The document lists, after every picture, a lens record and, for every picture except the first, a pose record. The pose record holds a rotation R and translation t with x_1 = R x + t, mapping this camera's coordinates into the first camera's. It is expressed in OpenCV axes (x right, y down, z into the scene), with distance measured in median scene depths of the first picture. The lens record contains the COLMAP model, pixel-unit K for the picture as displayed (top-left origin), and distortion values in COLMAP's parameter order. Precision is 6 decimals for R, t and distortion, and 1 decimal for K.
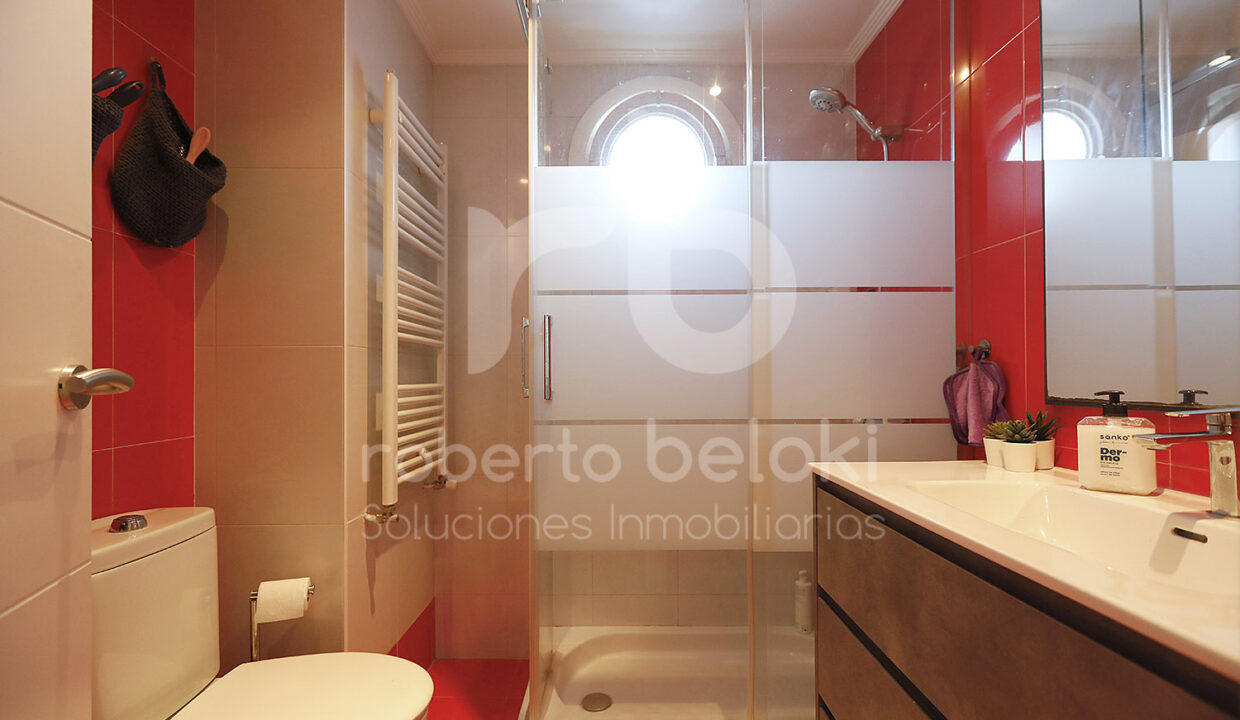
lens RADIAL K [[549.1, 0, 597.9], [0, 549.1, 372.1], [0, 0, 1]] dist [-0.003466, 0.002877]
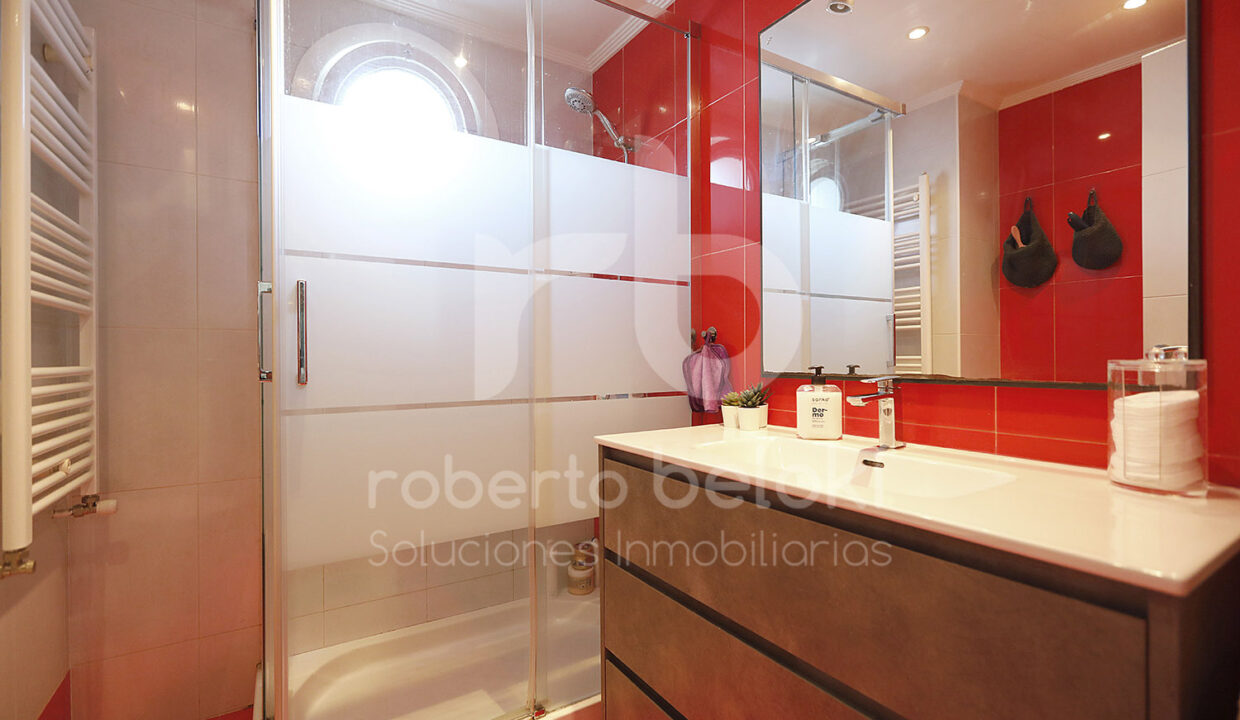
lens RADIAL K [[549.1, 0, 616.5], [0, 549.1, 357.9], [0, 0, 1]] dist [-0.003466, 0.002877]
pose [[0.847352, 0.000011, 0.531032, -0.126969], [-0.004326, 0.999967, 0.006882, 0.003477], [-0.531015, -0.008129, 0.847324, 0.057863]]
